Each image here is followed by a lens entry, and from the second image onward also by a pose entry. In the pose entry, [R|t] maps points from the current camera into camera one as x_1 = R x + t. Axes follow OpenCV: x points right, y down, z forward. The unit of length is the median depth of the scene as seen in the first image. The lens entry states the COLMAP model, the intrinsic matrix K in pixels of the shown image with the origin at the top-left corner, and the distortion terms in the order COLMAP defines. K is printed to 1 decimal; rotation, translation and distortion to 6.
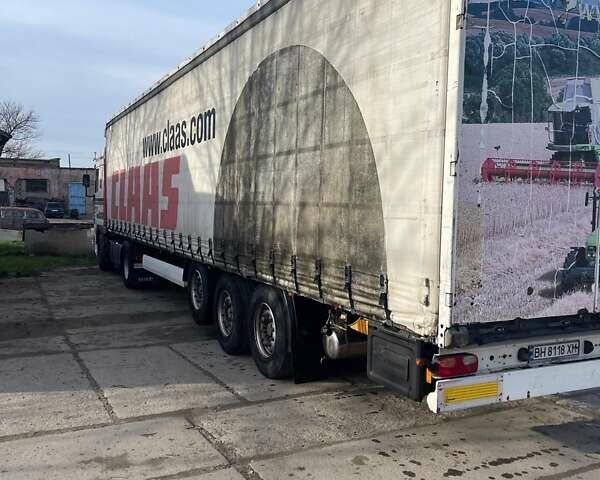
lens RADIAL K [[625.9, 0, 300.0], [0, 625.9, 240.0], [0, 0, 1]] dist [0.064645, -0.077974]
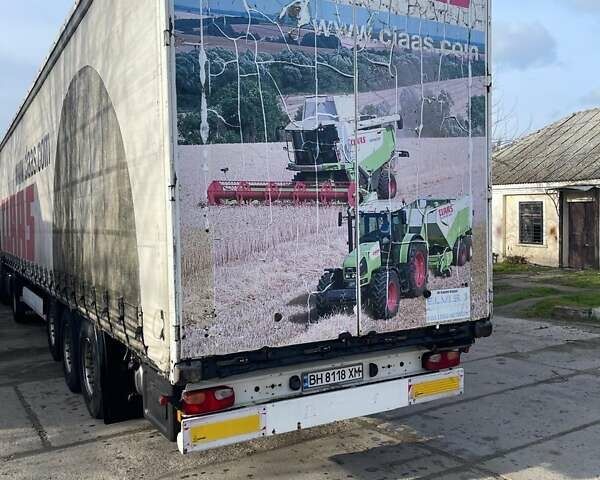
lens RADIAL K [[625.9, 0, 300.0], [0, 625.9, 240.0], [0, 0, 1]] dist [0.064645, -0.077974]
pose [[0.996638, -0.038353, 0.072405, 0.313478], [0.040613, 0.998725, -0.029993, -0.006188], [-0.071163, 0.032833, 0.996924, 0.045488]]
